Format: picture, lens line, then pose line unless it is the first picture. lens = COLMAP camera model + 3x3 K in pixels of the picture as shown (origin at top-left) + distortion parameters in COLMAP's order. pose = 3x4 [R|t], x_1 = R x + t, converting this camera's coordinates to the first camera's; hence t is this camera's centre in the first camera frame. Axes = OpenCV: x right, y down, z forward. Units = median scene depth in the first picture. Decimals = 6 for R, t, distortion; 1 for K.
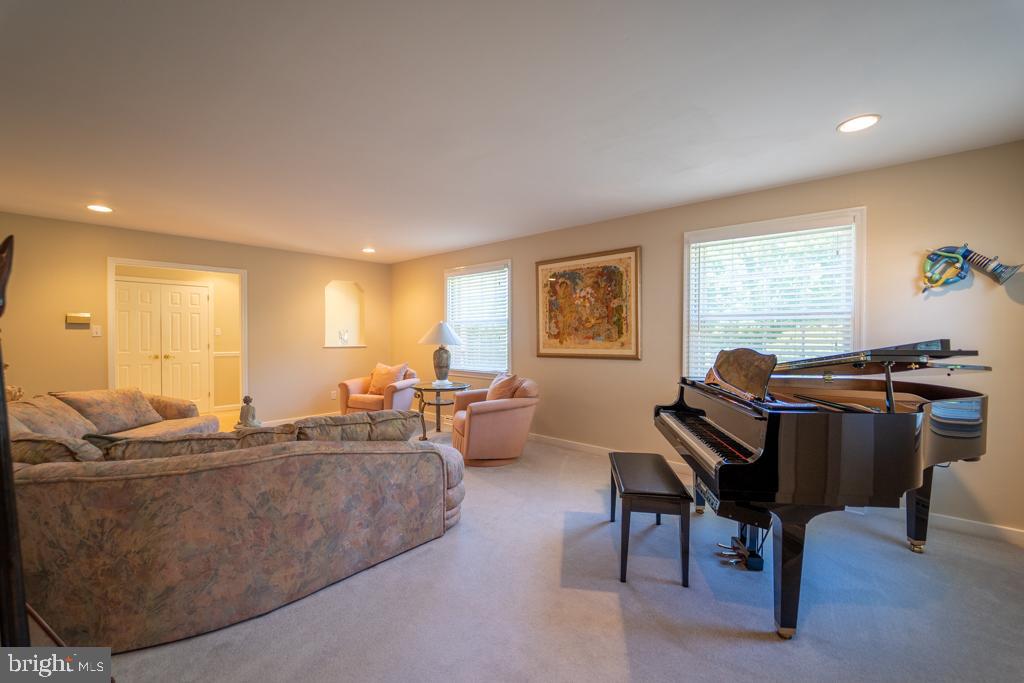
lens RADIAL K [[422.3, 0, 512.4], [0, 422.3, 339.4], [0, 0, 1]] dist [-0.022745, 0.000777]
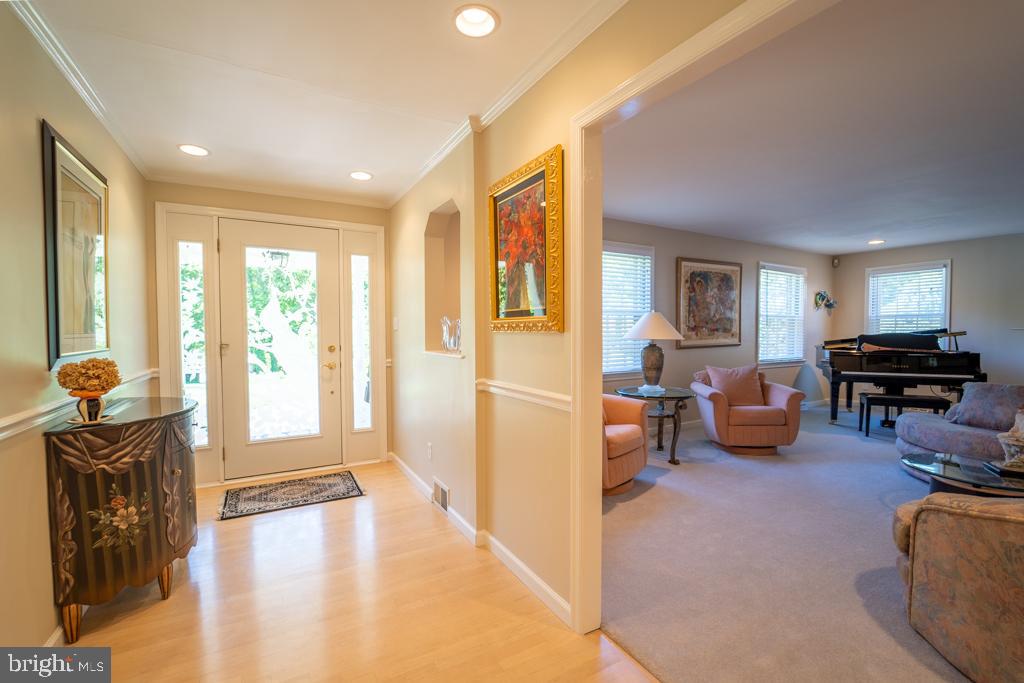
lens RADIAL K [[422.3, 0, 504.0], [0, 422.3, 348.8], [0, 0, 1]] dist [-0.022745, 0.000777]
pose [[0.371273, -0.040961, 0.927620, -1.114785], [0.014248, 0.999160, 0.038418, -0.004817], [-0.928414, -0.001047, 0.371545, 1.061059]]
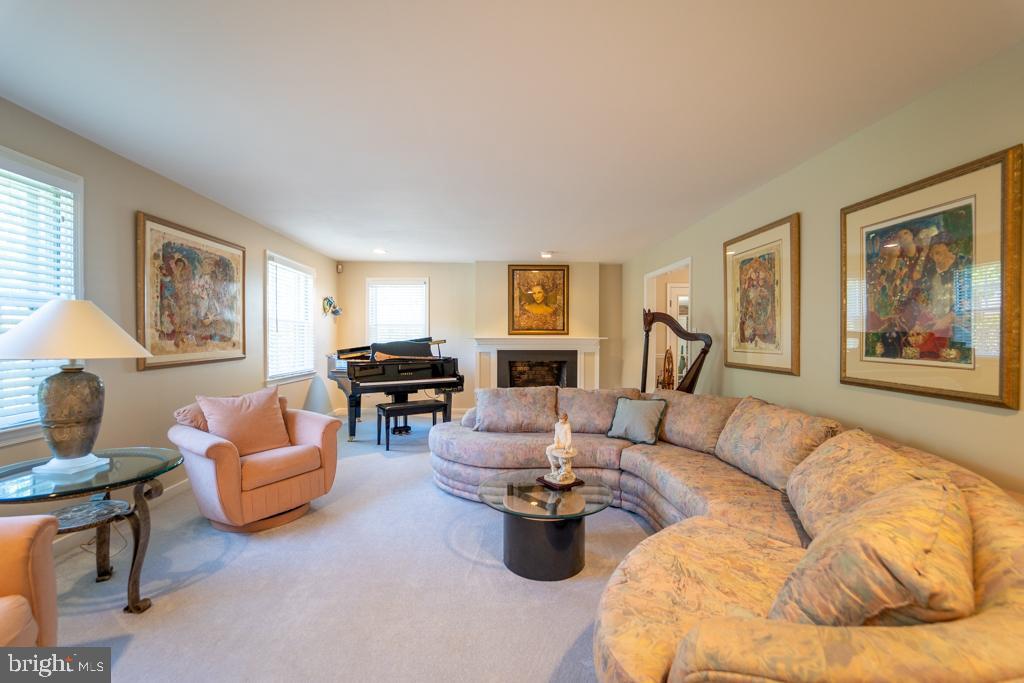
lens RADIAL K [[422.3, 0, 509.6], [0, 422.3, 342.2], [0, 0, 1]] dist [-0.022745, 0.000777]
pose [[-0.668077, -0.009743, 0.744028, -0.764960], [0.005348, 0.999826, 0.017895, -0.006444], [-0.744073, 0.015934, -0.667908, 1.050923]]
